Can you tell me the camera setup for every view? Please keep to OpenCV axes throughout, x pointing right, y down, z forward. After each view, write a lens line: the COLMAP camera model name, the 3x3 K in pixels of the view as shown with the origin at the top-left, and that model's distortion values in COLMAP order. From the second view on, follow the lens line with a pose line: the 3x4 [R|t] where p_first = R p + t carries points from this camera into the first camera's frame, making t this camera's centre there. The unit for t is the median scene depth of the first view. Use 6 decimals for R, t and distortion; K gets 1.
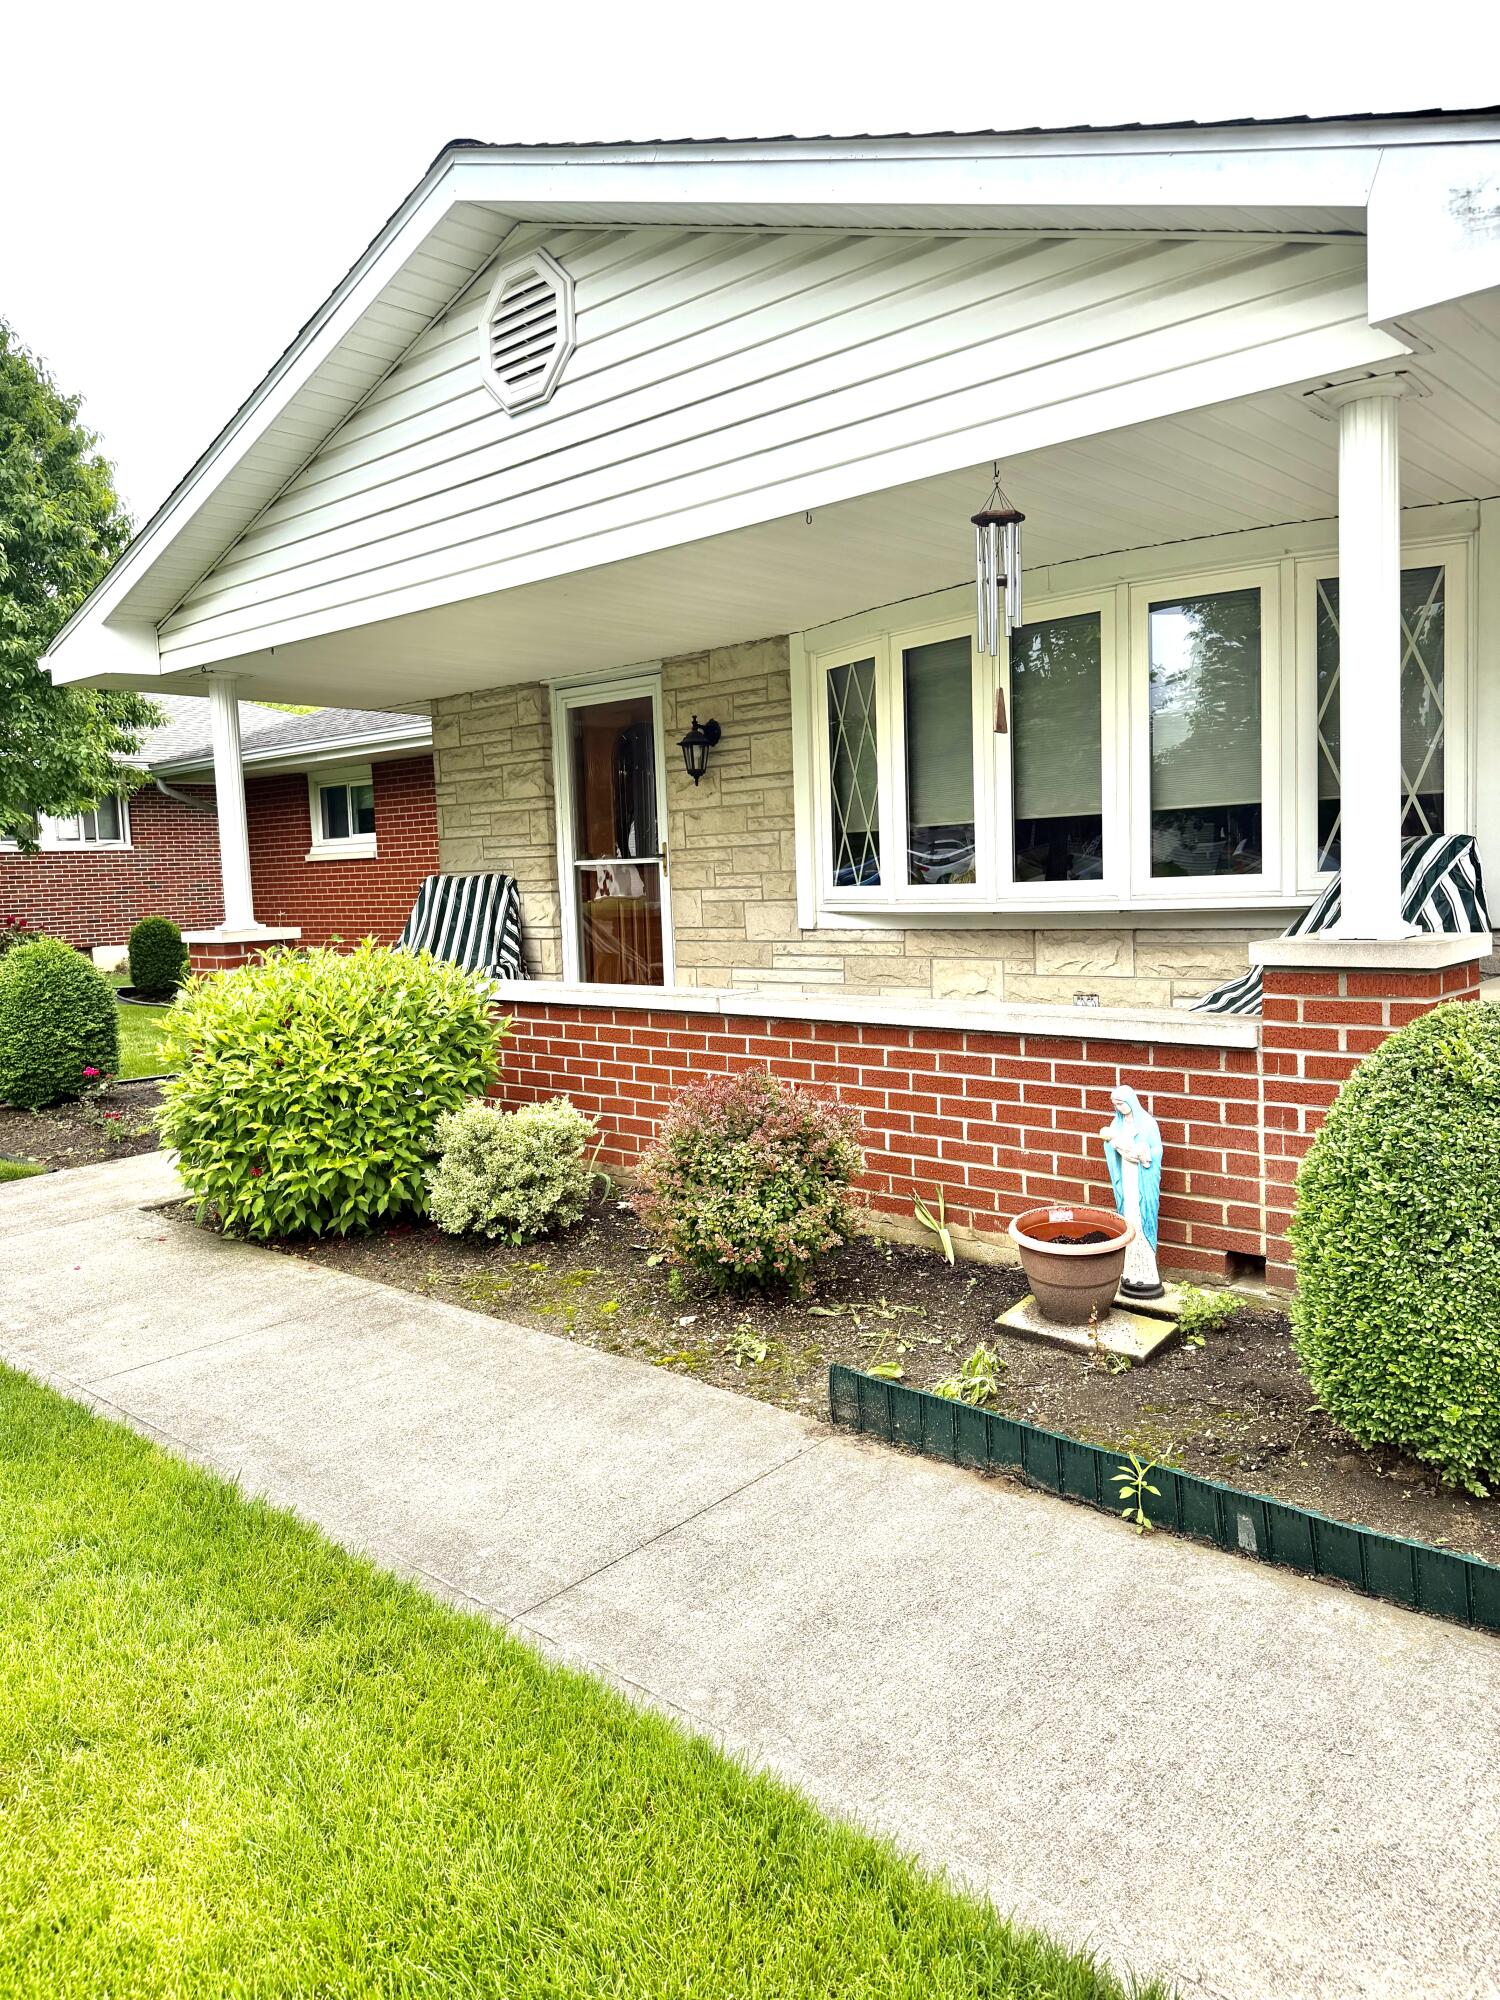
lens RADIAL K [[1423.3, 0, 700.6], [0, 1423.3, 1005.3], [0, 0, 1]] dist [0.059690, -0.056798]
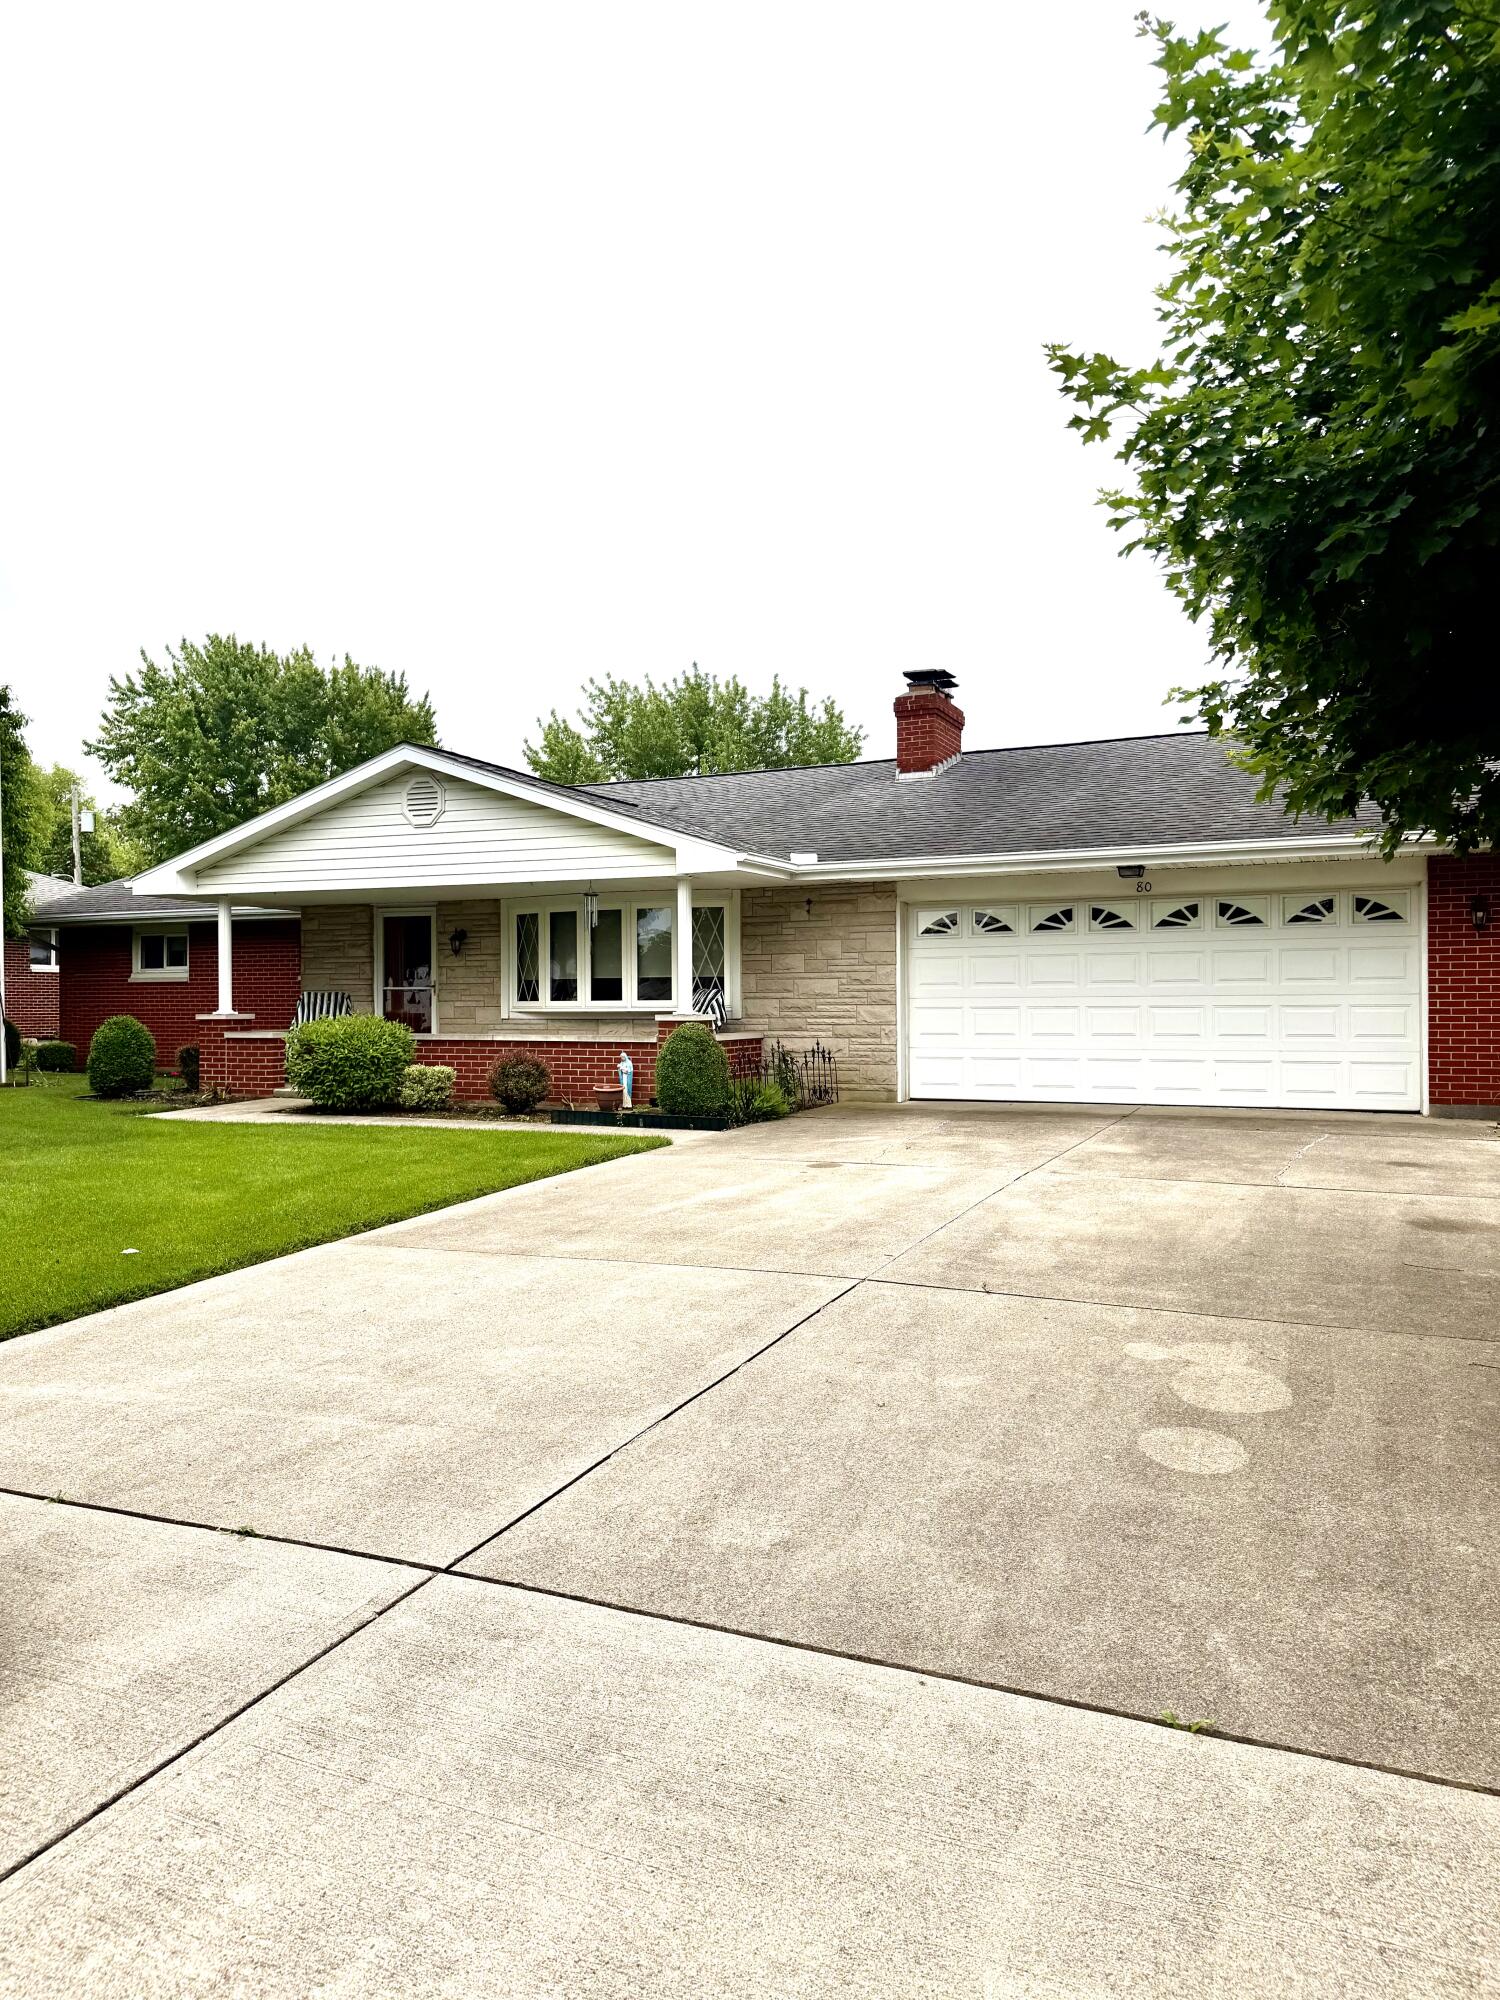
lens RADIAL K [[1423.3, 0, 763.7], [0, 1423.3, 1004.6], [0, 0, 1]] dist [0.059690, -0.056798]
pose [[0.937302, 0.034589, 0.346798, -0.415426], [0.000882, 0.994824, -0.101607, 0.198120], [-0.348518, 0.095542, 0.932420, -1.655926]]
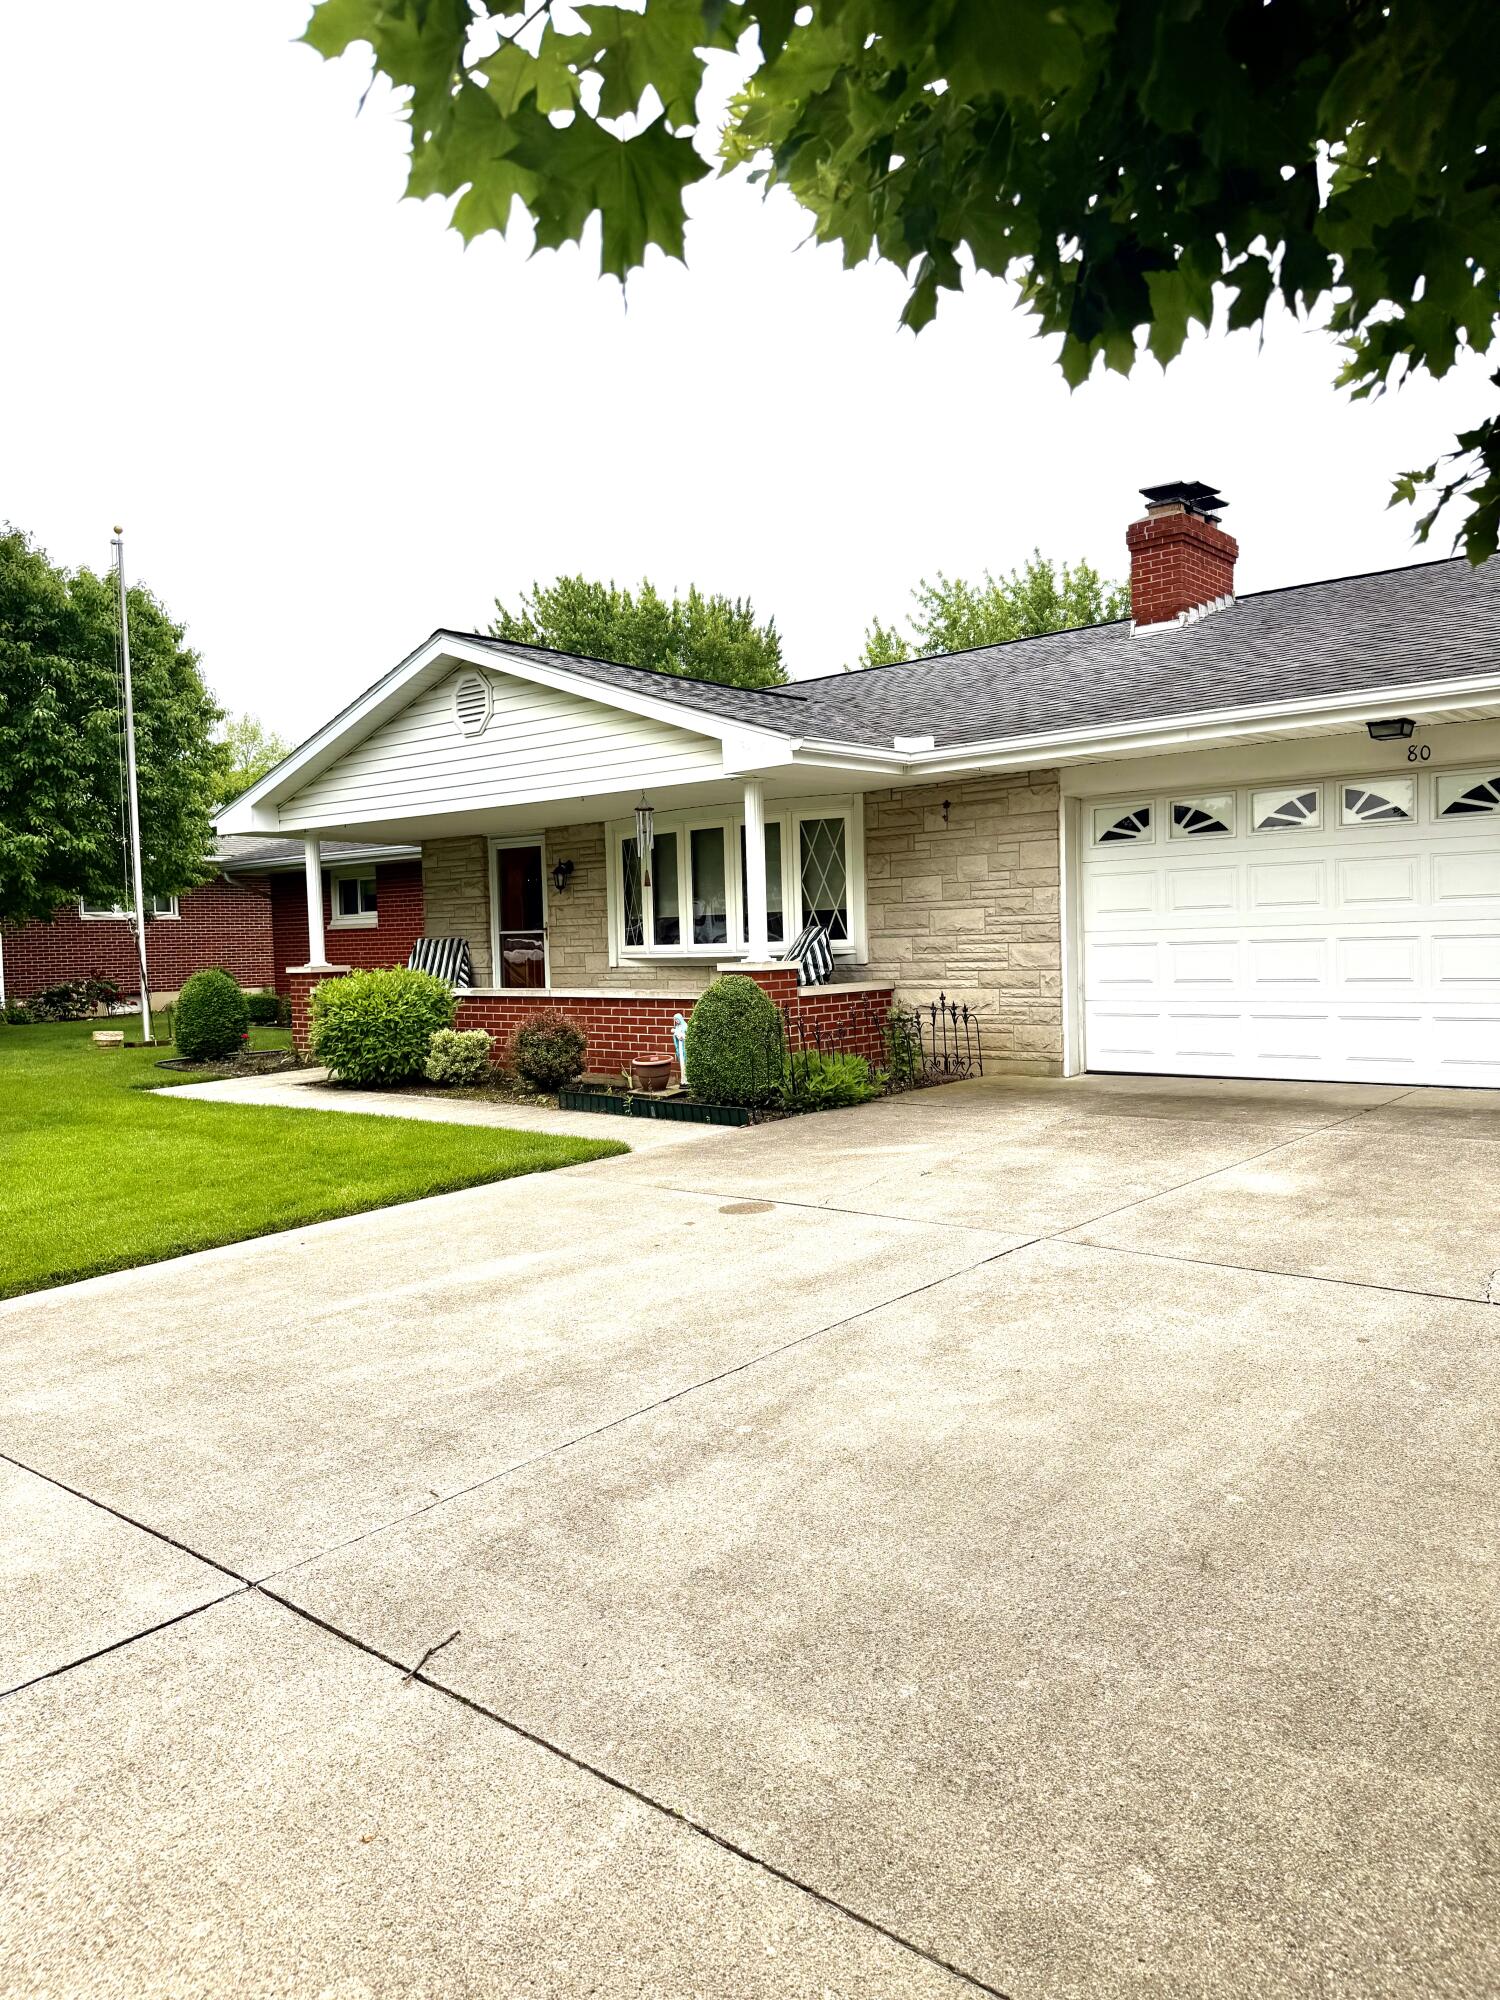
lens RADIAL K [[1423.3, 0, 736.2], [0, 1423.3, 1015.4], [0, 0, 1]] dist [0.059690, -0.056798]
pose [[0.998790, 0.008195, 0.048485, 0.177781], [-0.006100, 0.999048, -0.043187, 0.117391], [-0.048793, 0.042839, 0.997890, -1.178078]]
